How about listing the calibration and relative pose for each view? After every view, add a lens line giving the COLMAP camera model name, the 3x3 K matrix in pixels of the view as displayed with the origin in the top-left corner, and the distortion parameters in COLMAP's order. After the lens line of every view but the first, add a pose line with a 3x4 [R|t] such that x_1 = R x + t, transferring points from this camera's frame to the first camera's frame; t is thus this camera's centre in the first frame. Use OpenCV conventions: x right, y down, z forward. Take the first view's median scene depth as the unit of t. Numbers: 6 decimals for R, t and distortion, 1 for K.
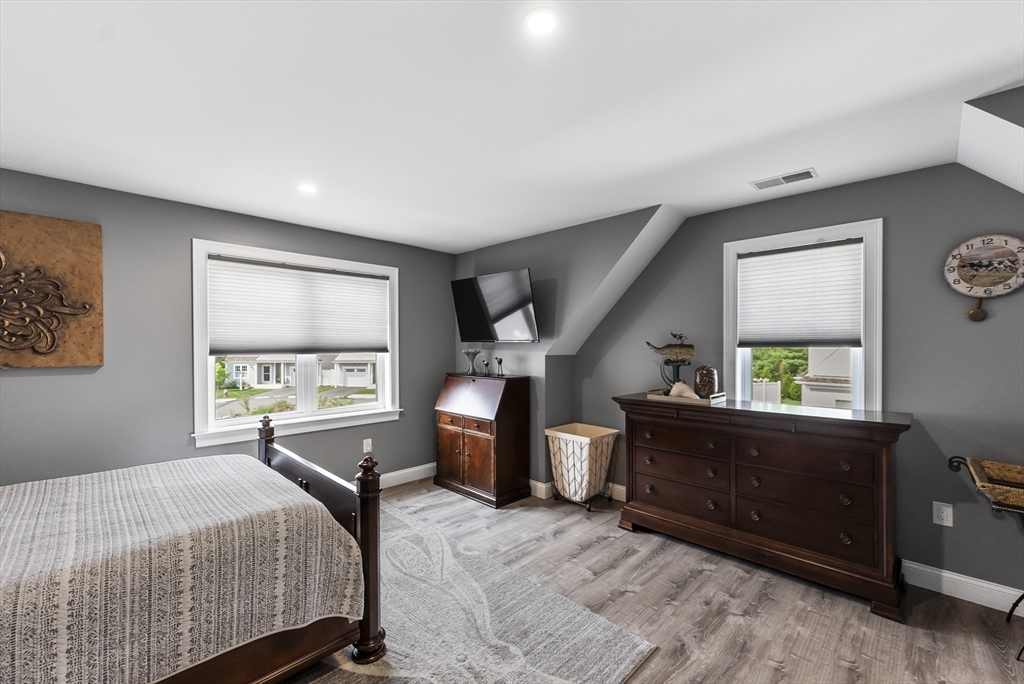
lens RADIAL K [[427.2, 0, 511.3], [0, 427.2, 339.9], [0, 0, 1]] dist [0.001048, 0.000262]
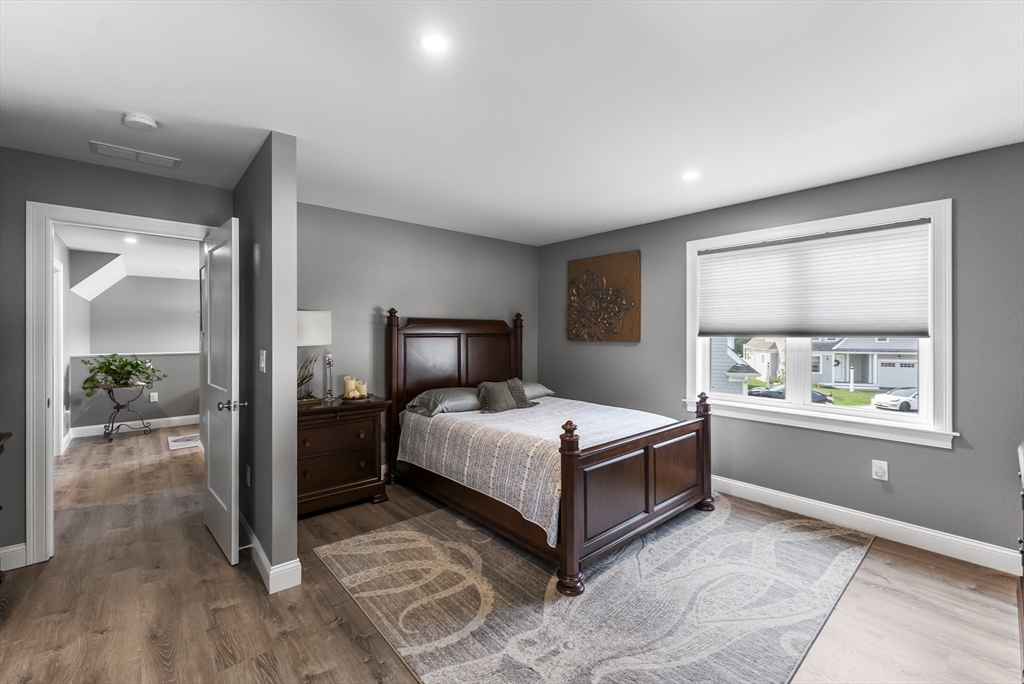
lens RADIAL K [[427.2, 0, 511.3], [0, 427.2, 339.9], [0, 0, 1]] dist [0.001048, 0.000262]
pose [[-0.071615, 0.015792, -0.997307, 0.569613], [0.008820, 0.999846, 0.015199, 0.025750], [0.997393, -0.007708, -0.071743, 0.636939]]
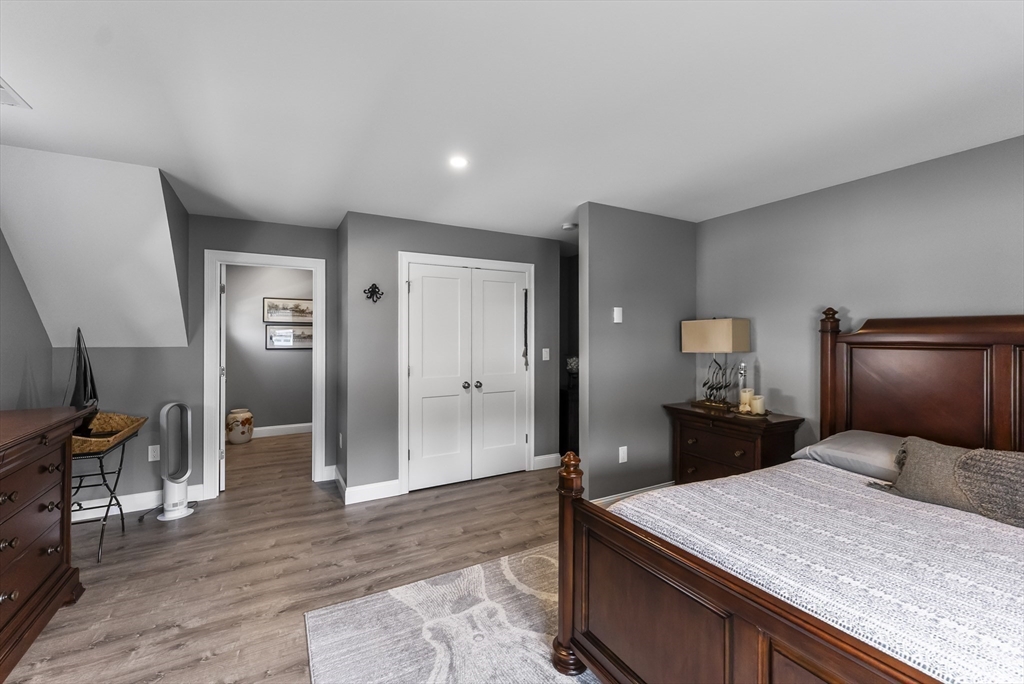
lens RADIAL K [[430.9, 0, 511.0], [0, 430.9, 316.4], [0, 0, 1]] dist [0.002371, 0.000207]
pose [[-0.960037, 0.012150, 0.279609, -0.330640], [-0.002251, 0.998690, -0.051128, 0.017051], [-0.279864, -0.049714, -0.958752, 1.357036]]
